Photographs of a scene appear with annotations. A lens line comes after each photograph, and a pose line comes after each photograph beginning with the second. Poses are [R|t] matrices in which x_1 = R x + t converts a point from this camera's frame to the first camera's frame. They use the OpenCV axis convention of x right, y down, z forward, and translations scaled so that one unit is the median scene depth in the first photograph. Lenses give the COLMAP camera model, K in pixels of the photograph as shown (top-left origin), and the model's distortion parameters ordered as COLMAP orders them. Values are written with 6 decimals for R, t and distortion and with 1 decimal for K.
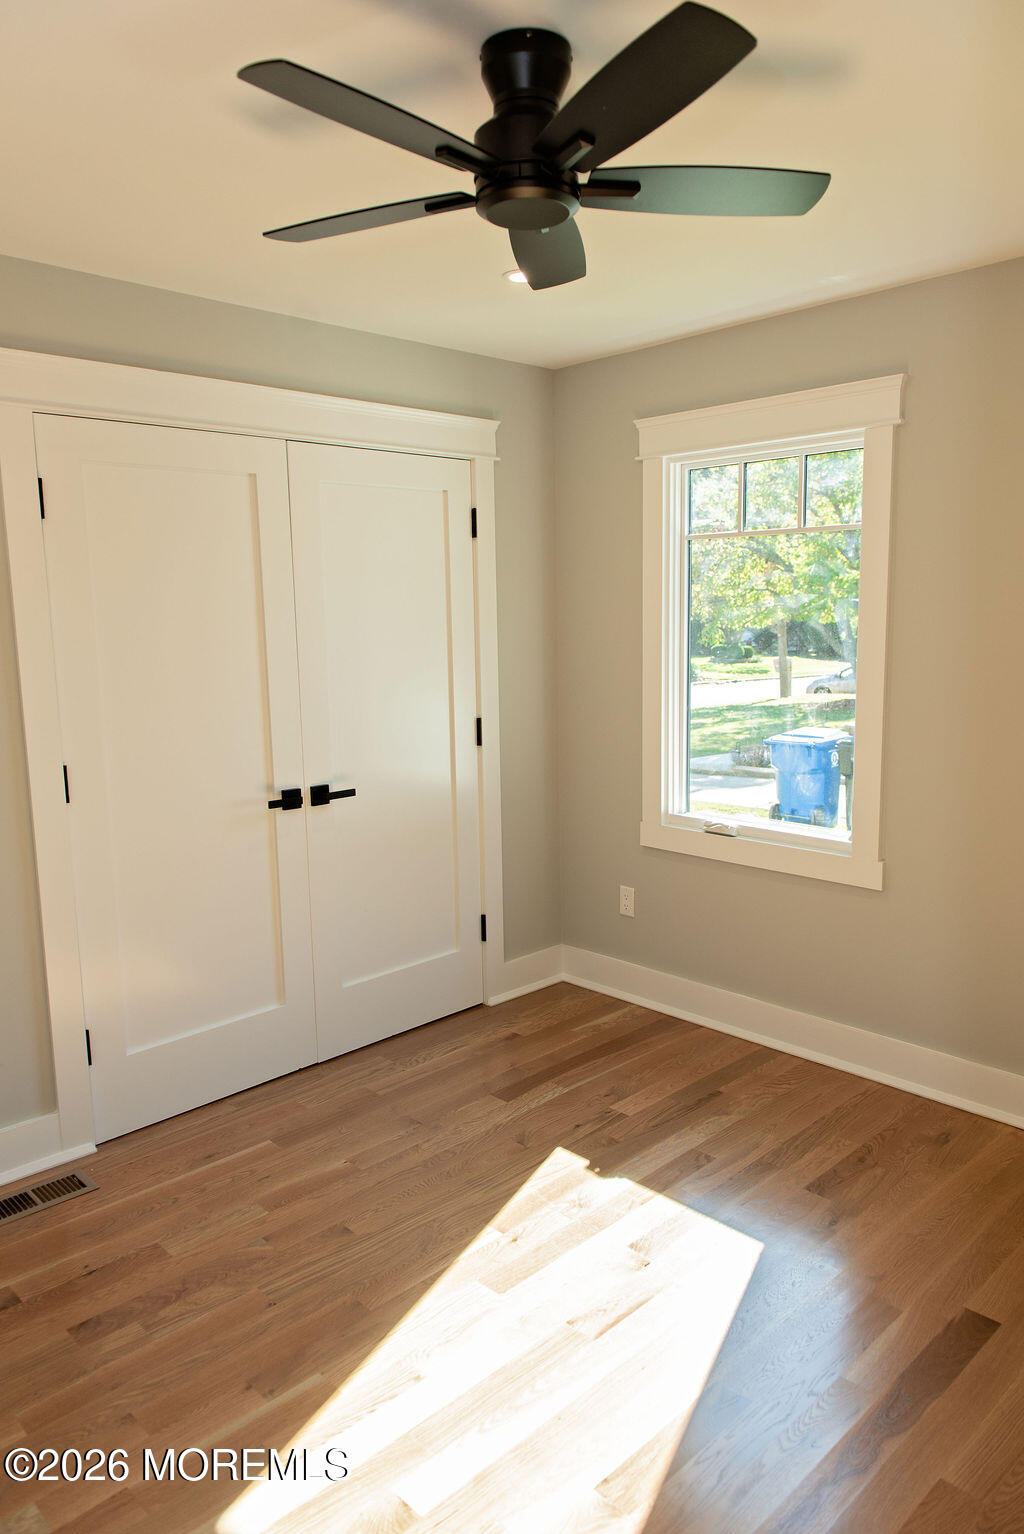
lens RADIAL K [[1059.4, 0, 512.0], [0, 1059.4, 767.0], [0, 0, 1]] dist [0.004335, -0.004284]
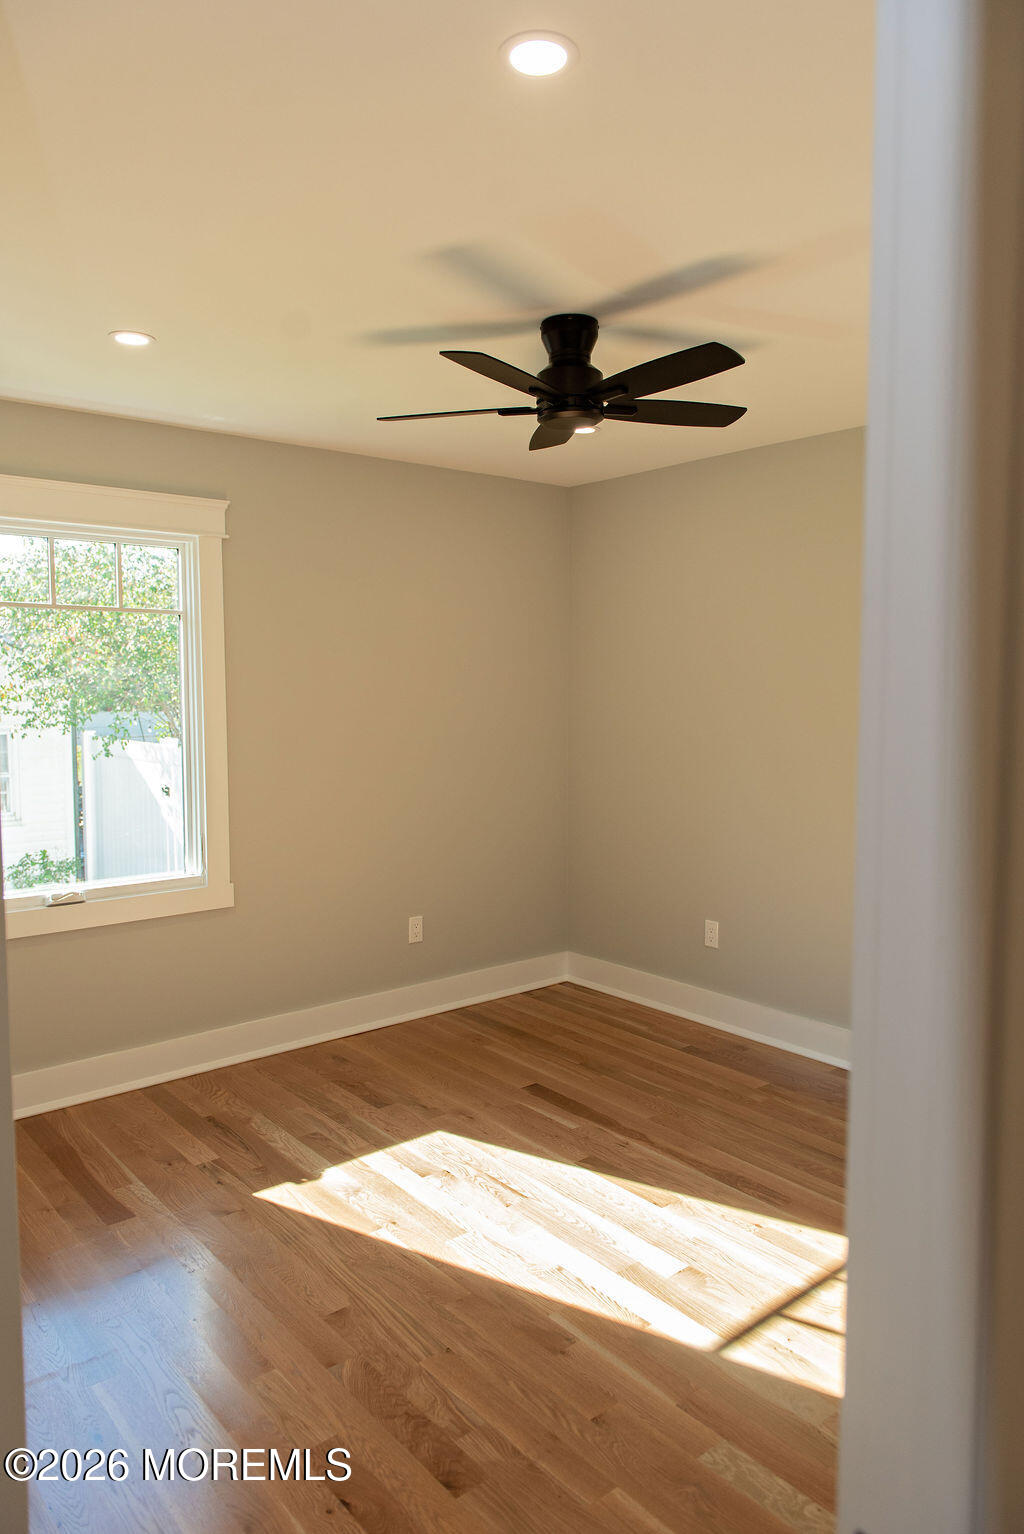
lens RADIAL K [[1048.6, 0, 512.0], [0, 1048.6, 767.0], [0, 0, 1]] dist [0.007069, -0.000831]
pose [[0.082276, -0.068747, 0.994236, -0.982777], [0.142729, 0.988147, 0.056514, -0.079932], [-0.986336, 0.137257, 0.091112, 0.636935]]
